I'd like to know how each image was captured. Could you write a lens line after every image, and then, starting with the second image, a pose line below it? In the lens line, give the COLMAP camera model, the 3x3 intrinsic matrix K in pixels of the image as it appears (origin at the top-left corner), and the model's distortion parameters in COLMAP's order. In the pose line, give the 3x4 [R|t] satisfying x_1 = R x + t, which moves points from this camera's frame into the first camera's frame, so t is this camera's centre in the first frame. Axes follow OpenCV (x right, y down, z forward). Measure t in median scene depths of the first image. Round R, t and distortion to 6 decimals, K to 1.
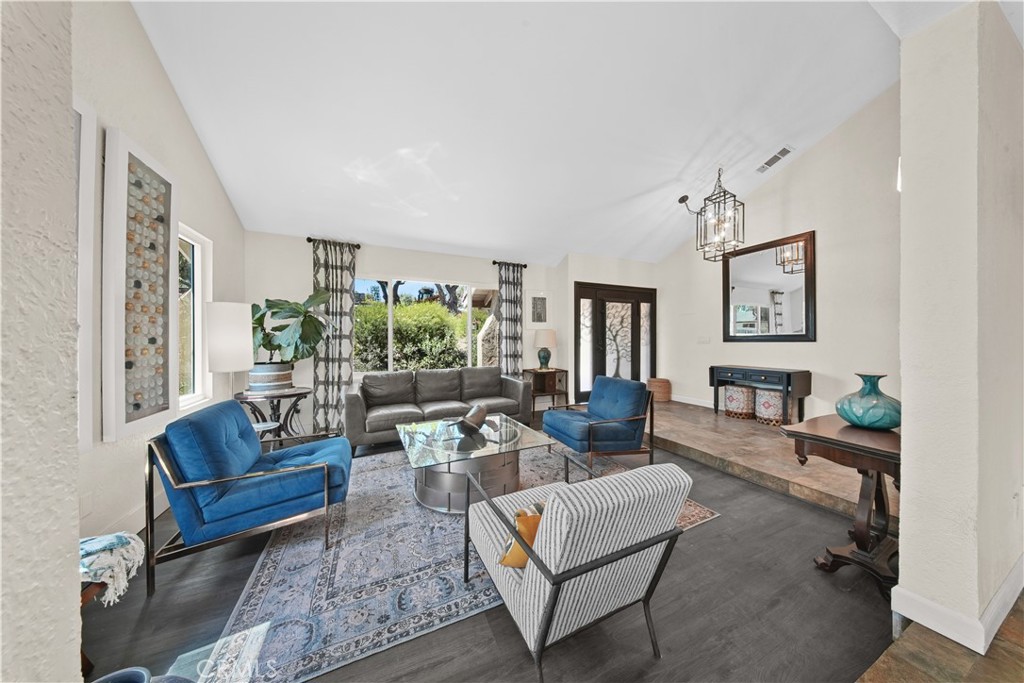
lens RADIAL K [[303.2, 0, 516.1], [0, 303.2, 338.0], [0, 0, 1]] dist [0.000885, 0.000021]
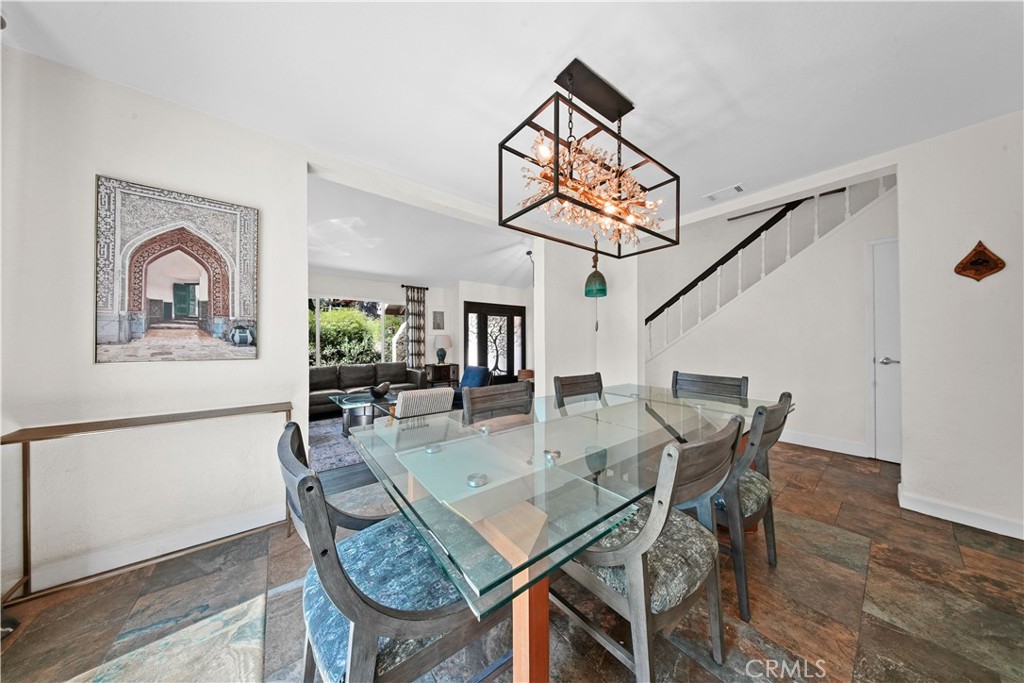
lens RADIAL K [[303.2, 0, 516.1], [0, 303.2, 338.0], [0, 0, 1]] dist [0.000885, 0.000021]
pose [[0.972268, 0.002230, 0.233858, 0.095710], [-0.000498, 0.999972, -0.007467, -0.004660], [-0.233868, 0.007144, 0.972242, -0.399425]]
